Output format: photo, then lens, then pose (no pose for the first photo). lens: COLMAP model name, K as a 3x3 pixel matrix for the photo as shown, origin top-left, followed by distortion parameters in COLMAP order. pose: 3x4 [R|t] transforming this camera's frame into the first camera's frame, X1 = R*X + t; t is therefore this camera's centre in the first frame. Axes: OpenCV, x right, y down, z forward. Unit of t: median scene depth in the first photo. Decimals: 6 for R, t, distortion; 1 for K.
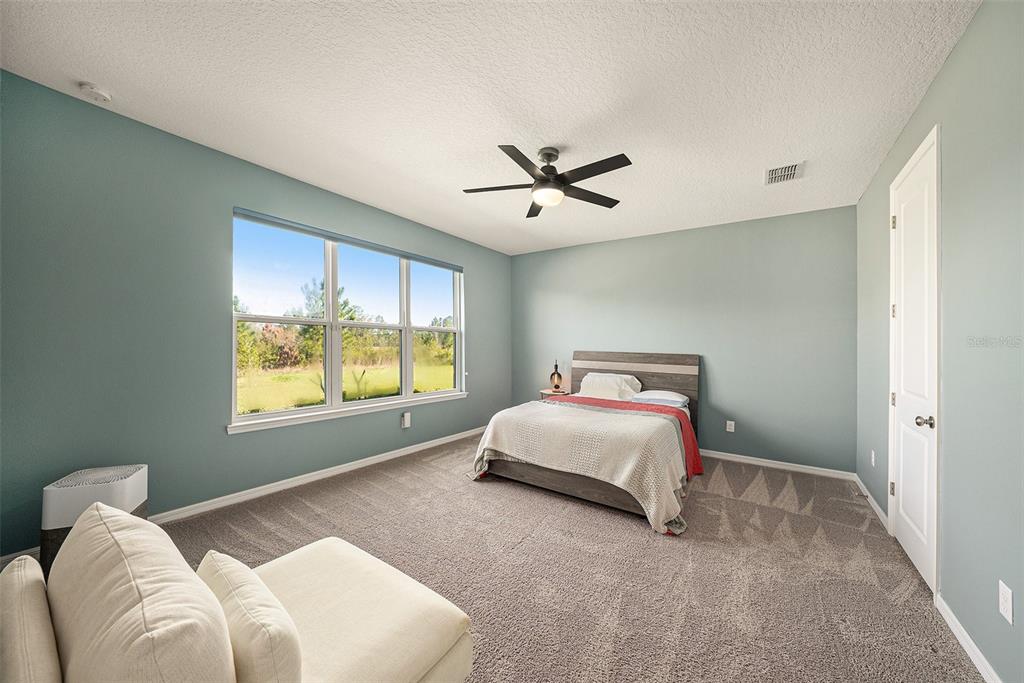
lens RADIAL K [[365.0, 0, 507.2], [0, 365.0, 337.9], [0, 0, 1]] dist [-0.007562, 0.000055]
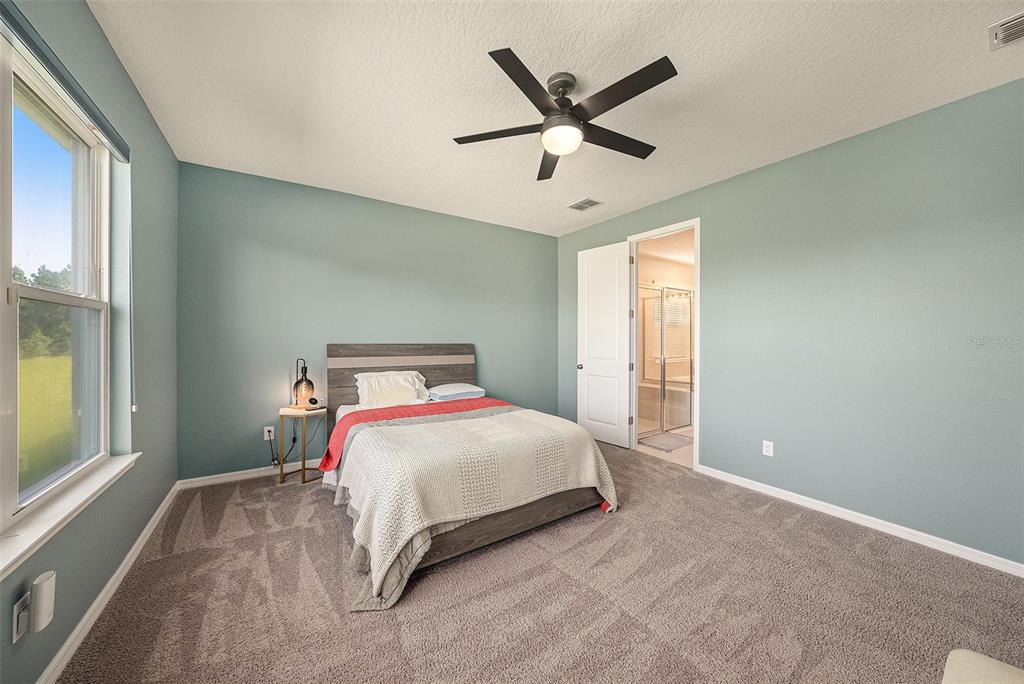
lens RADIAL K [[369.5, 0, 512.3], [0, 369.5, 329.8], [0, 0, 1]] dist [-0.018041, 0.000084]
pose [[0.341302, -0.001114, 0.939953, -0.411408], [-0.015391, 0.999859, 0.006774, -0.000674], [-0.939828, -0.016779, 0.341236, 0.543722]]
